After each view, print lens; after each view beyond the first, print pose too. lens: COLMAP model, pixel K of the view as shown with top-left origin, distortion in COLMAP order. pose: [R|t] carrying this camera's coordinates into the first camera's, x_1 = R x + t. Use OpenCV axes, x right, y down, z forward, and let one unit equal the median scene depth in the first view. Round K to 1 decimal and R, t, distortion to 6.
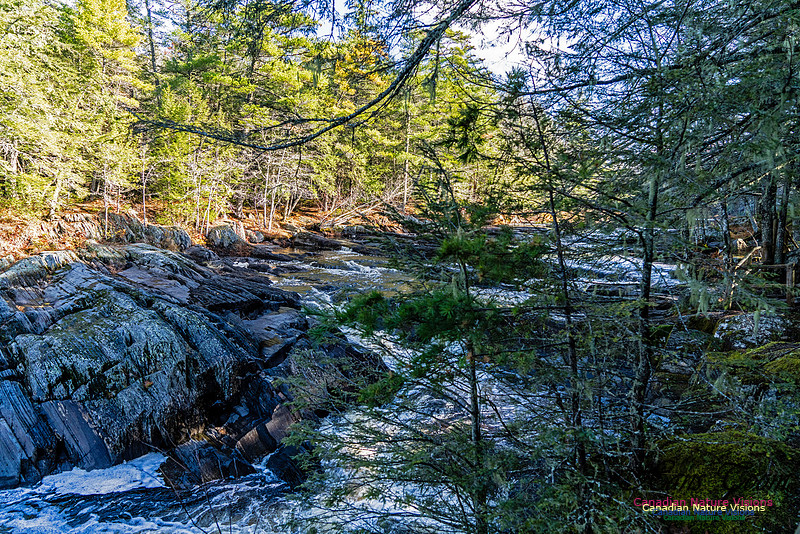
lens RADIAL K [[542.9, 0, 405.0], [0, 542.9, 261.0], [0, 0, 1]] dist [-0.003341, -0.004092]
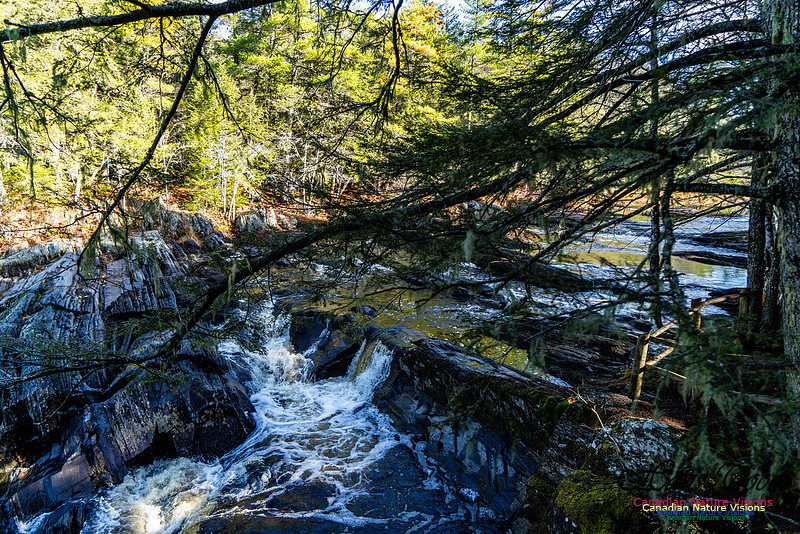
lens RADIAL K [[542.9, 0, 396.0], [0, 542.9, 267.0], [0, 0, 1]] dist [-0.003341, -0.004092]
pose [[0.968962, 0.041788, -0.243652, 0.172686], [-0.027714, 0.997759, 0.060909, -0.034817], [0.245651, -0.052266, 0.967948, 0.118144]]
